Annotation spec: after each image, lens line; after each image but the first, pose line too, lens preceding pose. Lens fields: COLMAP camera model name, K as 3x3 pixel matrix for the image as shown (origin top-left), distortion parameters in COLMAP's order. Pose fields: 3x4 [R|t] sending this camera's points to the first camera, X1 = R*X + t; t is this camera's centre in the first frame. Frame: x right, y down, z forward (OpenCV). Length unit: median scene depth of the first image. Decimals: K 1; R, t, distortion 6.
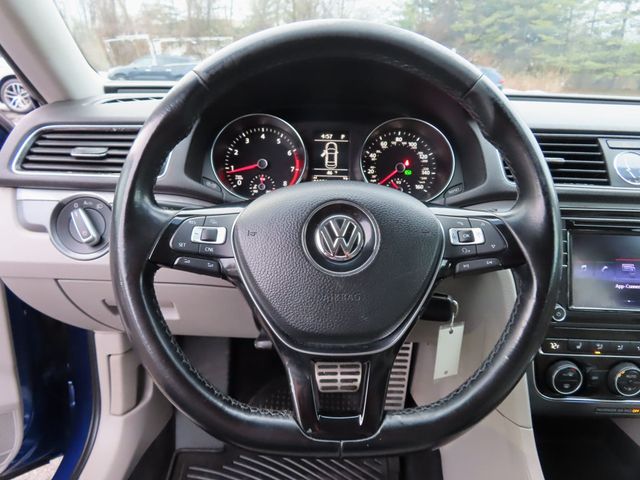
lens RADIAL K [[454.0, 0, 318.0], [0, 454.0, 242.2], [0, 0, 1]] dist [-0.005995, 0.004578]
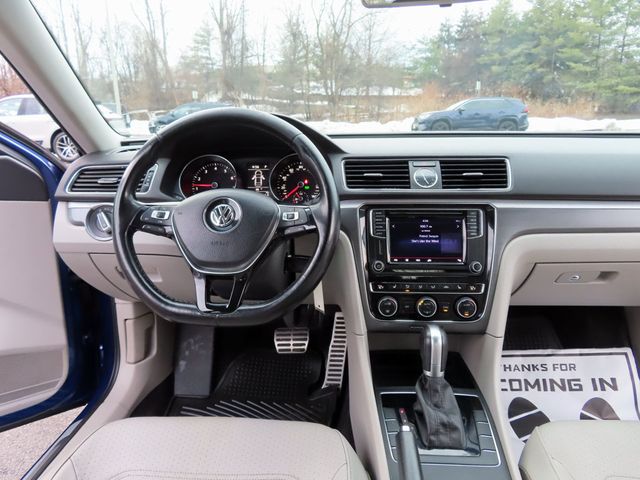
lens RADIAL K [[455.0, 0, 319.8], [0, 455.0, 241.6], [0, 0, 1]] dist [0.002551, 0.001189]
pose [[0.996792, -0.029318, -0.074472, 0.246698], [0.023362, 0.996551, -0.079621, 0.110681], [0.076549, 0.077625, 0.994039, -0.379738]]
